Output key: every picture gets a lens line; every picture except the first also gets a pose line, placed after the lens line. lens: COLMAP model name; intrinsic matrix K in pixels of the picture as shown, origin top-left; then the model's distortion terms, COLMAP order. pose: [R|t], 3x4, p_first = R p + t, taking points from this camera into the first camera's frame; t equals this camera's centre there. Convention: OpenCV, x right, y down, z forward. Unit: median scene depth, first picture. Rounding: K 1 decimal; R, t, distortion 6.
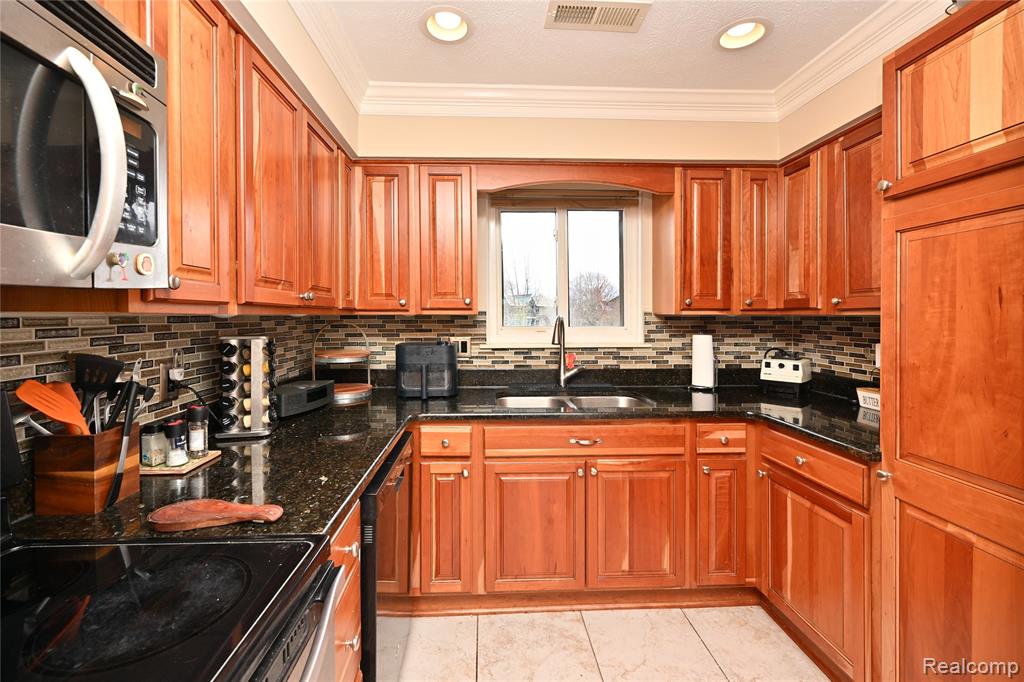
lens RADIAL K [[426.1, 0, 509.4], [0, 426.1, 327.2], [0, 0, 1]] dist [0.000691, -0.000142]
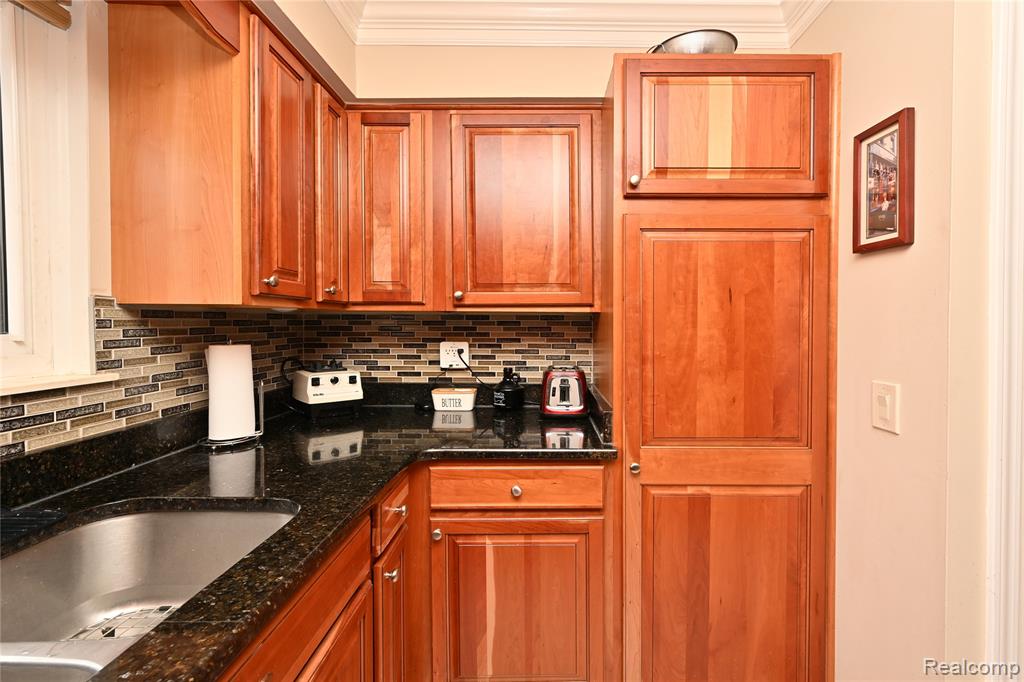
lens RADIAL K [[426.1, 0, 509.4], [0, 426.1, 327.2], [0, 0, 1]] dist [0.000691, -0.000142]
pose [[0.060088, -0.012090, 0.998120, -0.093697], [0.022549, 0.999688, 0.010751, -0.002930], [-0.997938, 0.021861, 0.060342, 0.781976]]
